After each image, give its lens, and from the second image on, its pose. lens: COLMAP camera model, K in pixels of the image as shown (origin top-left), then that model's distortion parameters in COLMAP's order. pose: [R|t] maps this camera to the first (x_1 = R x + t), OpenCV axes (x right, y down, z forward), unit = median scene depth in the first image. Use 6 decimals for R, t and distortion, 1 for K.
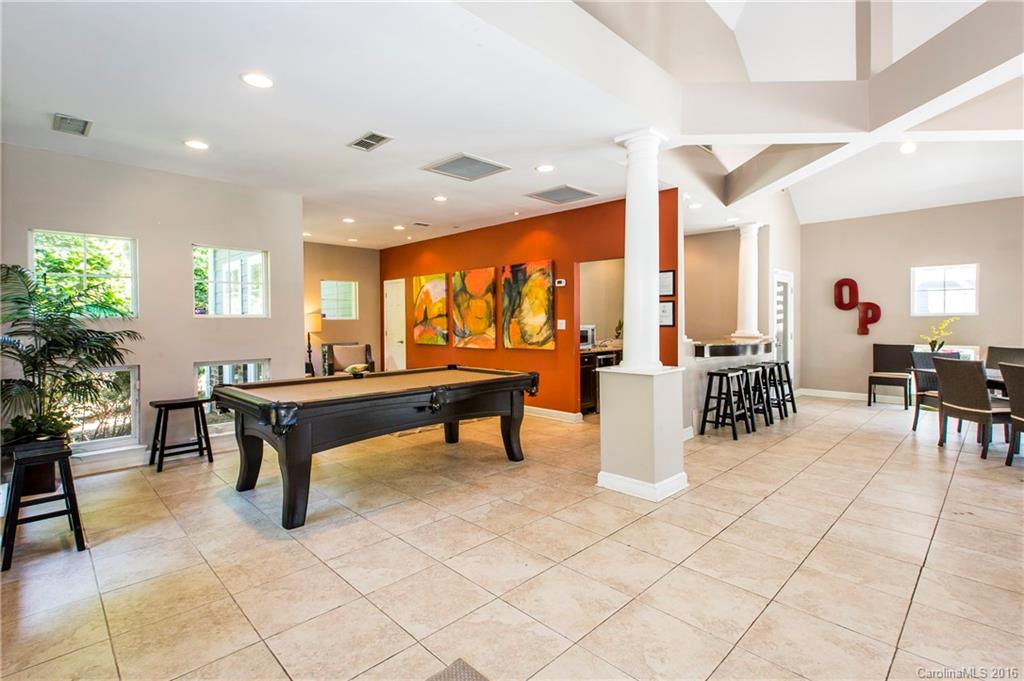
lens RADIAL K [[481.6, 0, 493.4], [0, 481.6, 327.9], [0, 0, 1]] dist [-0.000469, -0.000027]
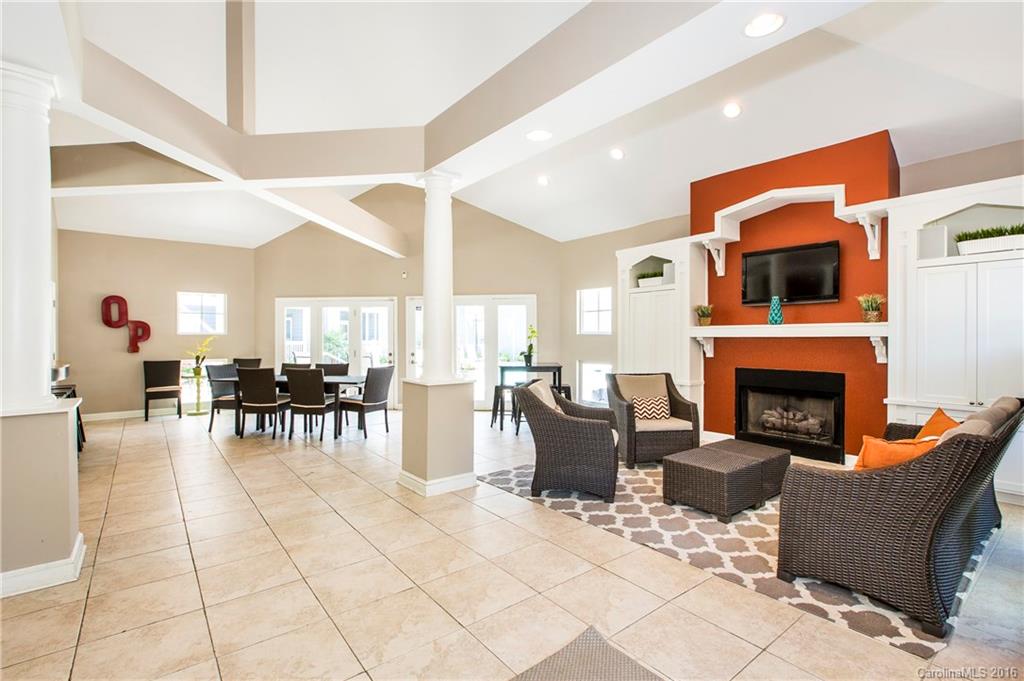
lens RADIAL K [[471.3, 0, 512.0], [0, 471.3, 340.5], [0, 0, 1]] dist [0.000670, 0.000067]
pose [[0.097535, -0.004514, 0.995222, -0.200715], [0.015035, 0.999882, 0.003061, -0.003137], [-0.995119, 0.014664, 0.097591, 0.148809]]
